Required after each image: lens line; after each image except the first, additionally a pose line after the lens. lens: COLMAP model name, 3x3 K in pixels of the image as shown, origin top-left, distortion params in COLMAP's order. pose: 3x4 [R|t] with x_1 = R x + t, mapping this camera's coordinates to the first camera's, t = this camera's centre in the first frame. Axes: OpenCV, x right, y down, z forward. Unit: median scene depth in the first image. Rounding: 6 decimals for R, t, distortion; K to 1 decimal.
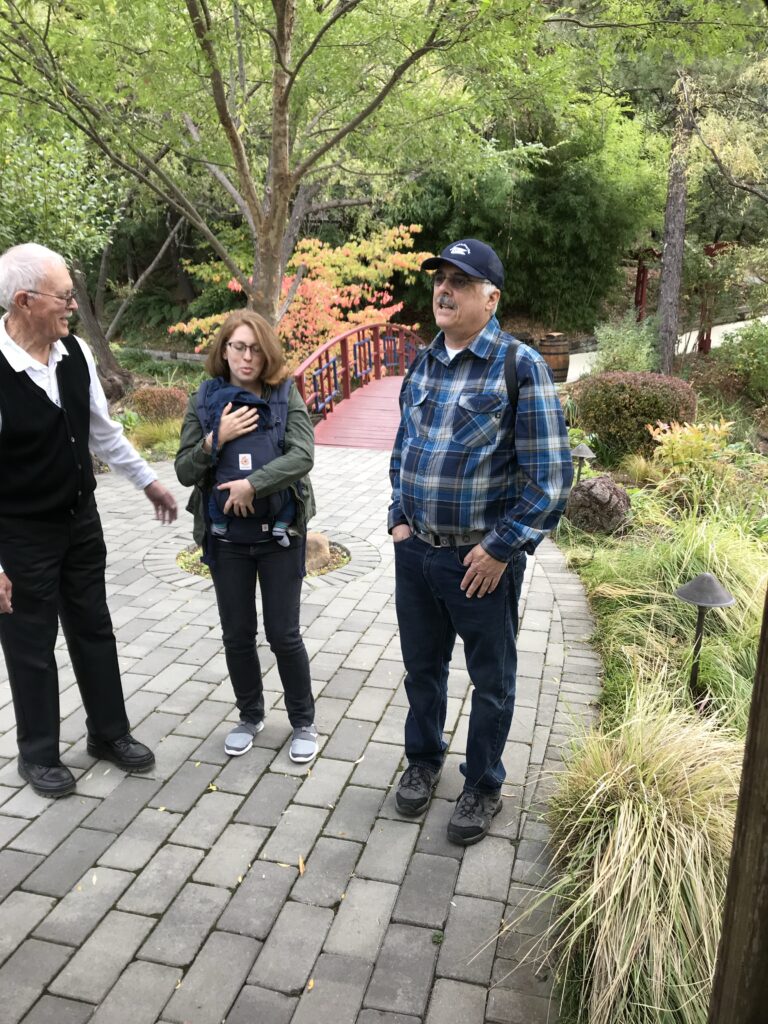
lens RADIAL K [[822.1, 0, 391.5], [0, 822.1, 505.4], [0, 0, 1]] dist [0.007299, -0.012302]
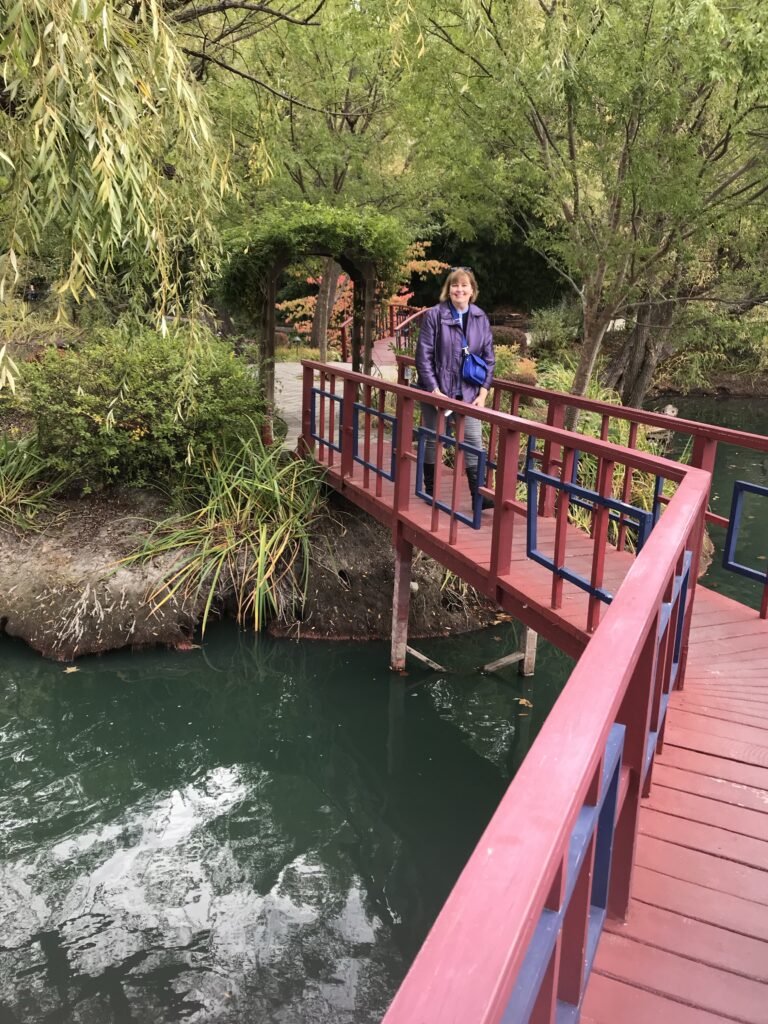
lens RADIAL K [[822.1, 0, 384.2], [0, 822.1, 513.0], [0, 0, 1]] dist [0.007299, -0.012302]
pose [[0.996209, 0.032793, -0.080574, 1.095721], [-0.031153, 0.999283, 0.021530, 1.676223], [0.081223, -0.018938, 0.996516, -6.802818]]
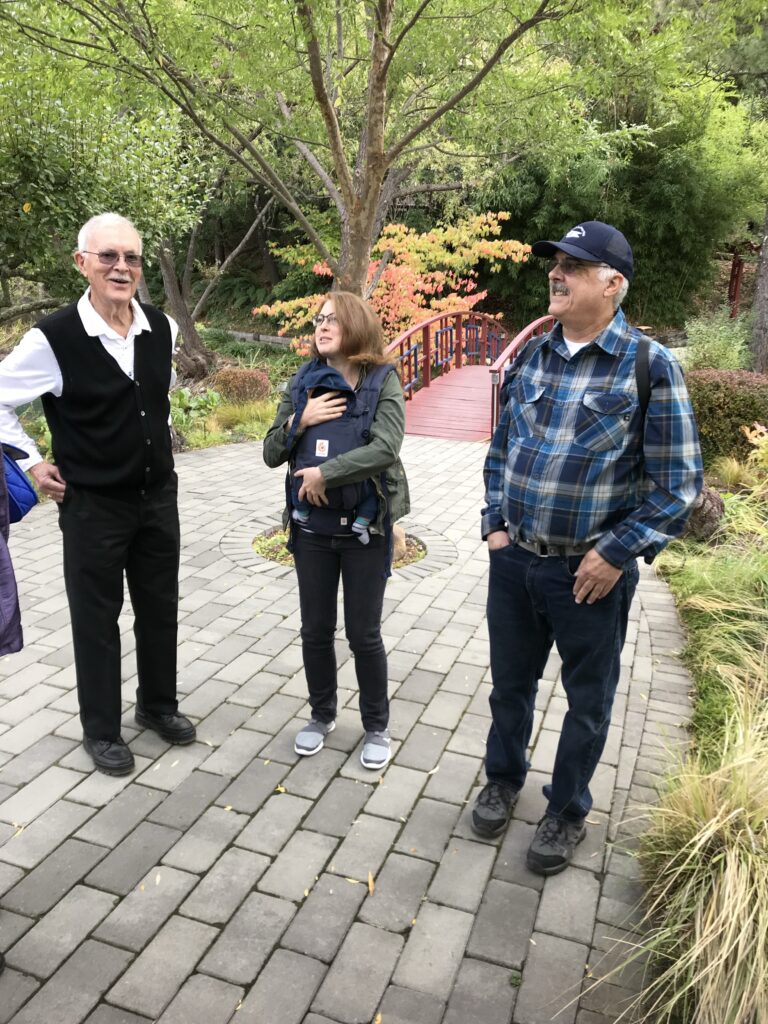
lens RADIAL K [[822.1, 0, 392.6], [0, 822.1, 513.2], [0, 0, 1]] dist [0.007299, -0.012302]
pose [[0.995103, 0.049852, -0.085350, -0.014767], [-0.047825, 0.998527, 0.025635, -0.007179], [0.086502, -0.021428, 0.996021, 0.040855]]
